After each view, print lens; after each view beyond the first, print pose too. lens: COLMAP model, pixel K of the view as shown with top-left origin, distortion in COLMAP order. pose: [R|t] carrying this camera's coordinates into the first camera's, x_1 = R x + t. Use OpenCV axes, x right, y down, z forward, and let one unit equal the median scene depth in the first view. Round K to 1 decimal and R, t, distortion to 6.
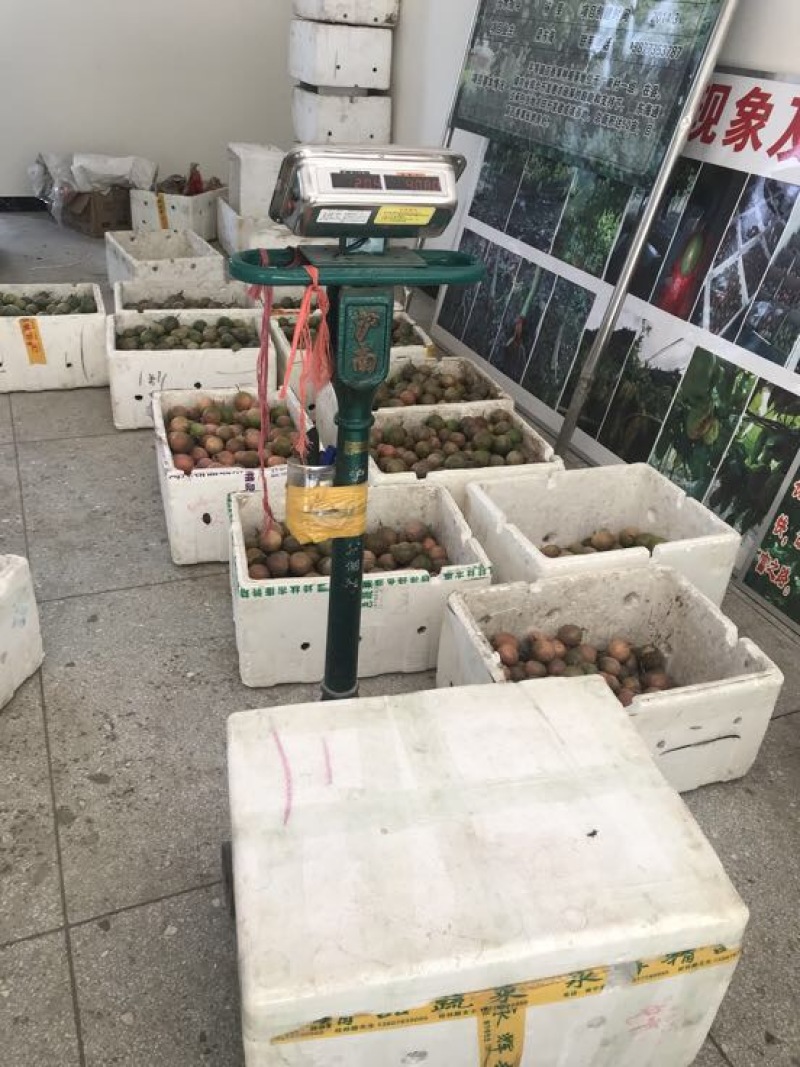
lens RADIAL K [[873.1, 0, 396.9], [0, 873.1, 528.9], [0, 0, 1]] dist [0.022261, -0.030120]
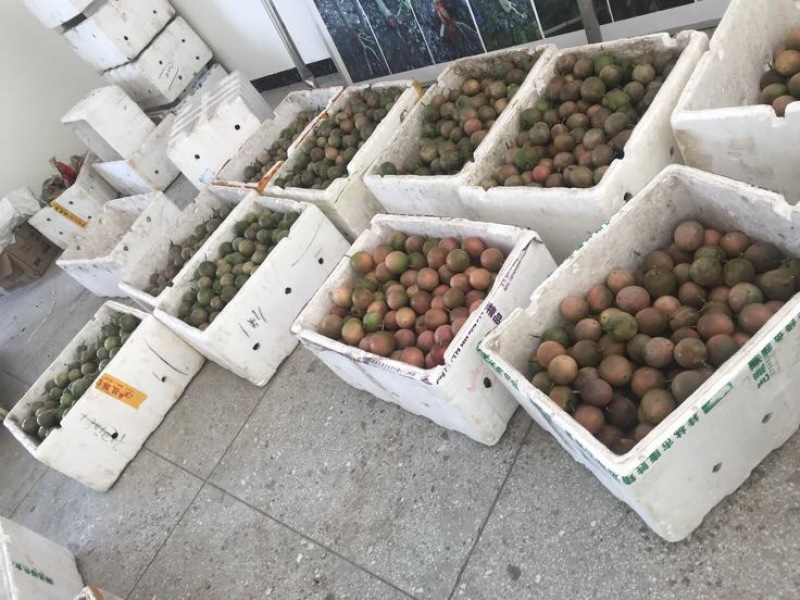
lens RADIAL K [[654.6, 0, 394.2], [0, 654.6, 294.9], [0, 0, 1]] dist [0.022261, -0.030120]
pose [[0.673728, -0.737896, 0.039991, -0.171467], [0.732406, 0.673959, 0.096753, -0.136599], [-0.098346, -0.035896, 0.994505, 0.282650]]
